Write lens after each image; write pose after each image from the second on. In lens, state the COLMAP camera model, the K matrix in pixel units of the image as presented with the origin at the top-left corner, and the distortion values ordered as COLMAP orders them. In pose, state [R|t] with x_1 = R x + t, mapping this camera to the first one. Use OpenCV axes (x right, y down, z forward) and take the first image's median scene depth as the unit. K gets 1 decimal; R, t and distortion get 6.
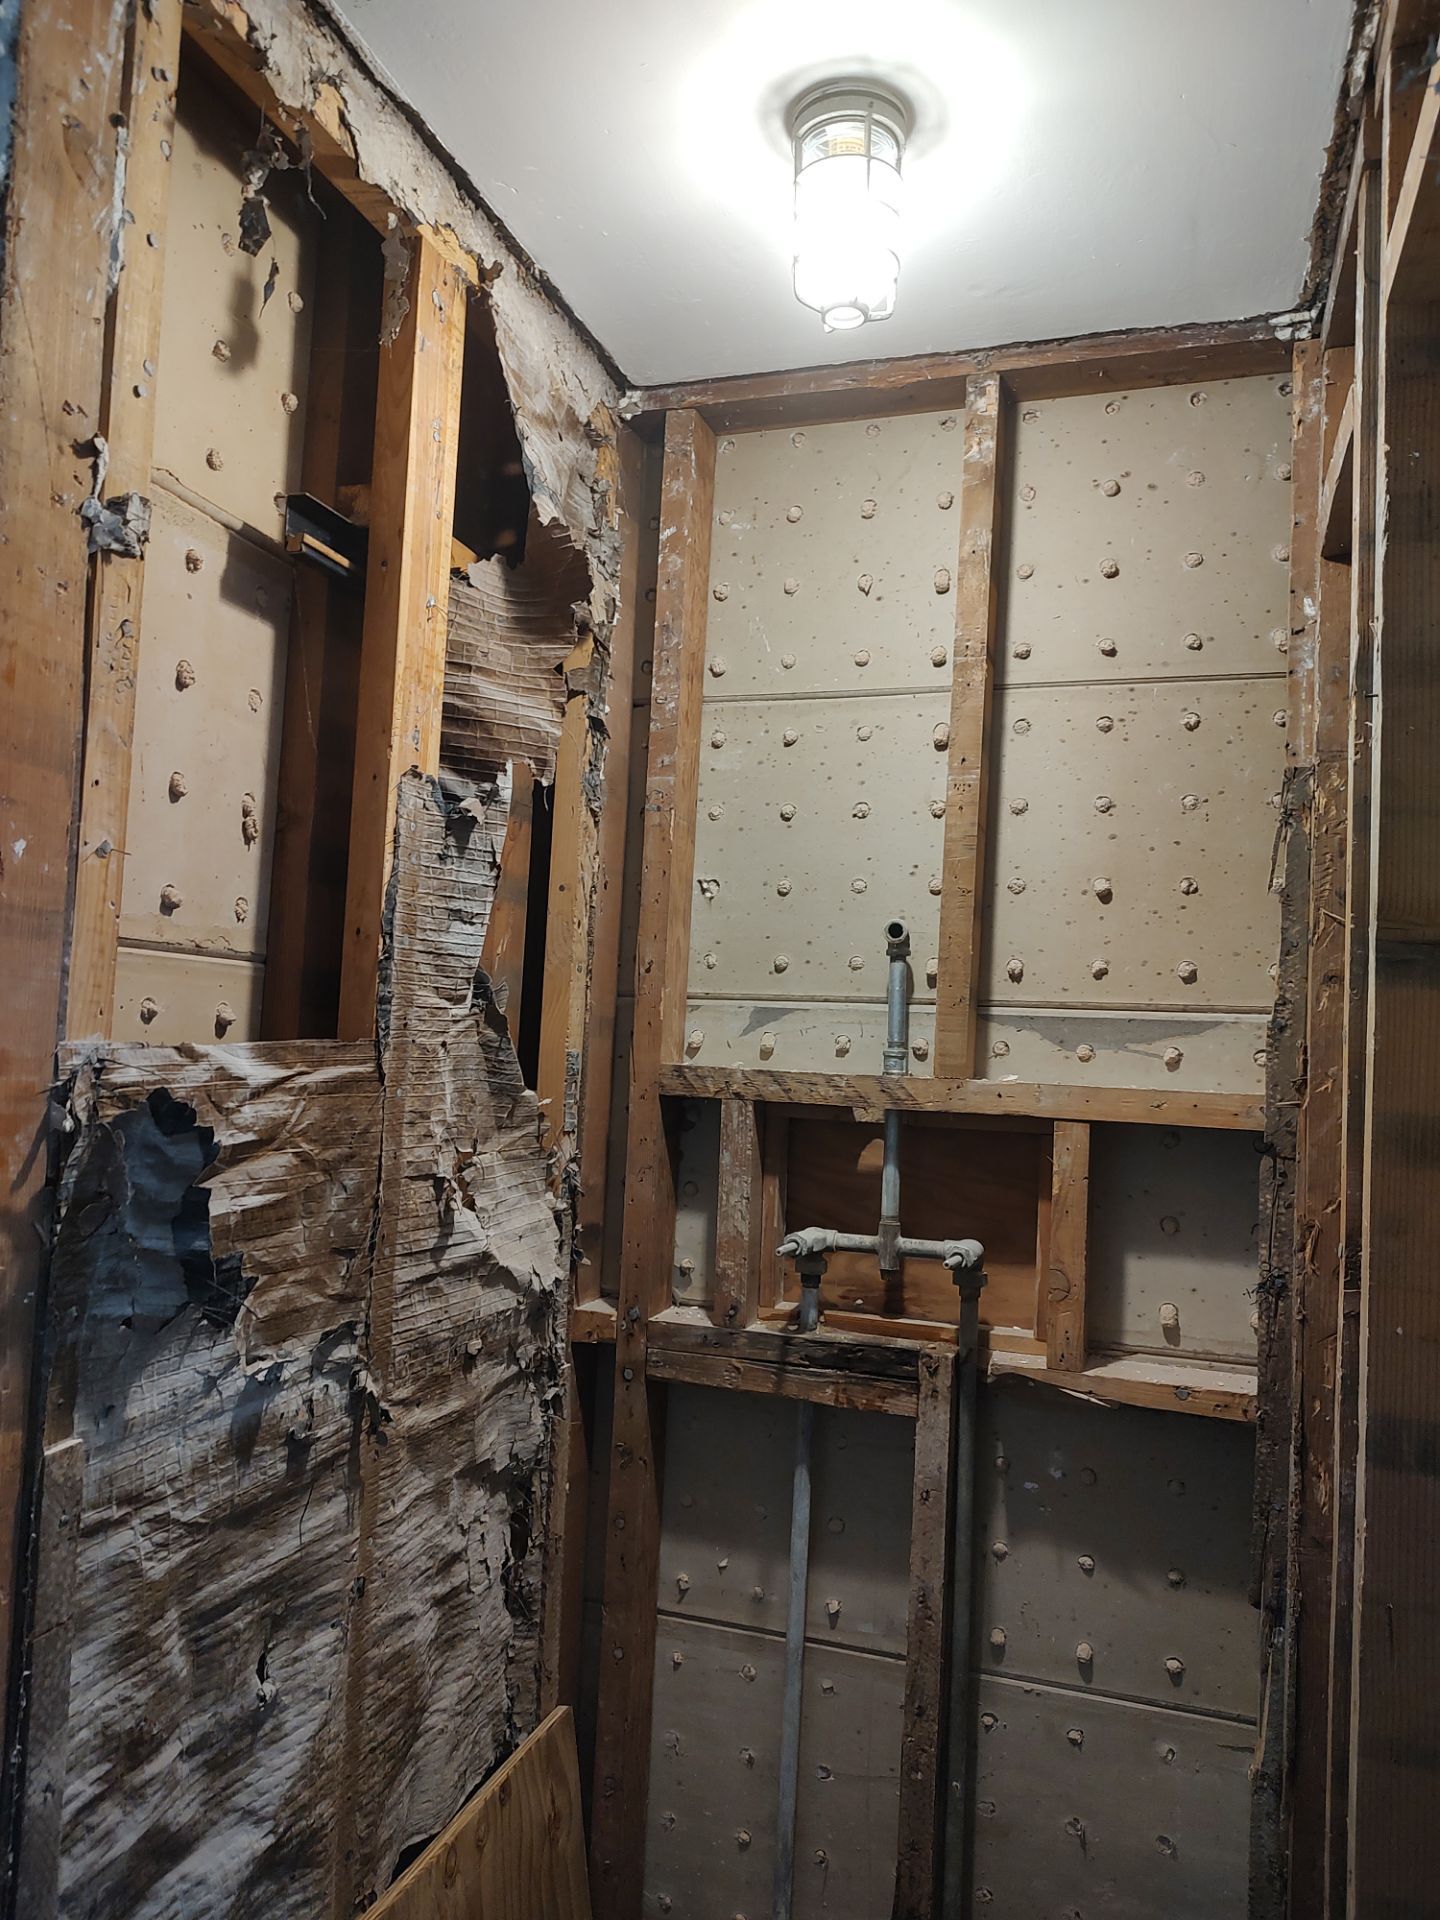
lens RADIAL K [[1428.0, 0, 720.0], [0, 1428.0, 960.0], [0, 0, 1]] dist [0.033825, -0.031915]
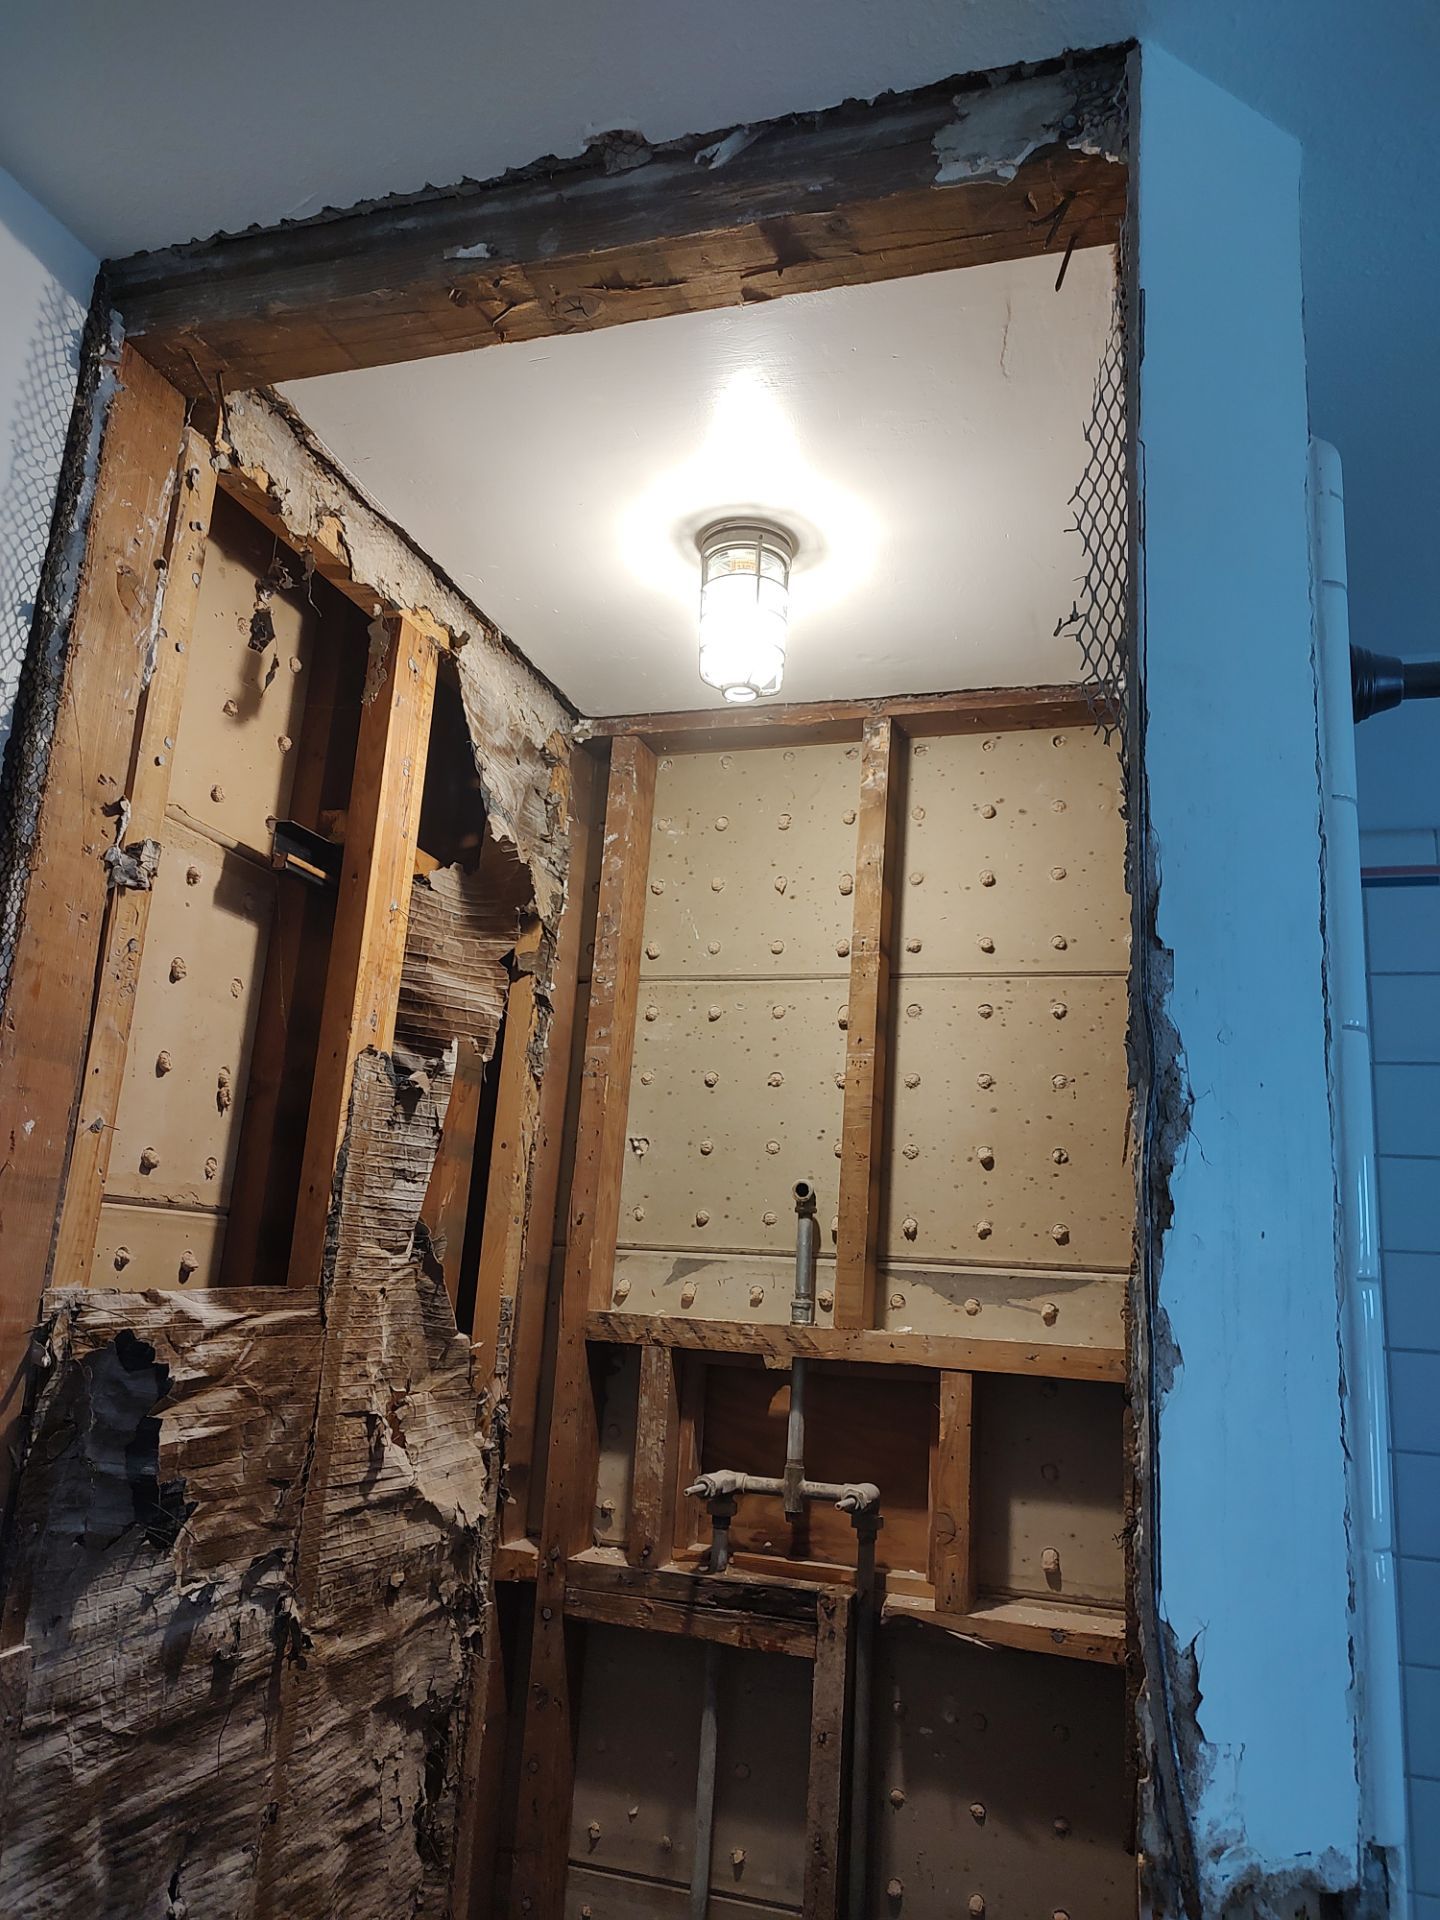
lens RADIAL K [[1411.6, 0, 720.0], [0, 1411.6, 960.0], [0, 0, 1]] dist [0.027524, -0.021911]
pose [[0.999746, 0.019403, 0.011441, 0.050282], [-0.017224, 0.985830, -0.166862, -0.015275], [-0.014517, 0.166622, 0.985914, -0.133196]]
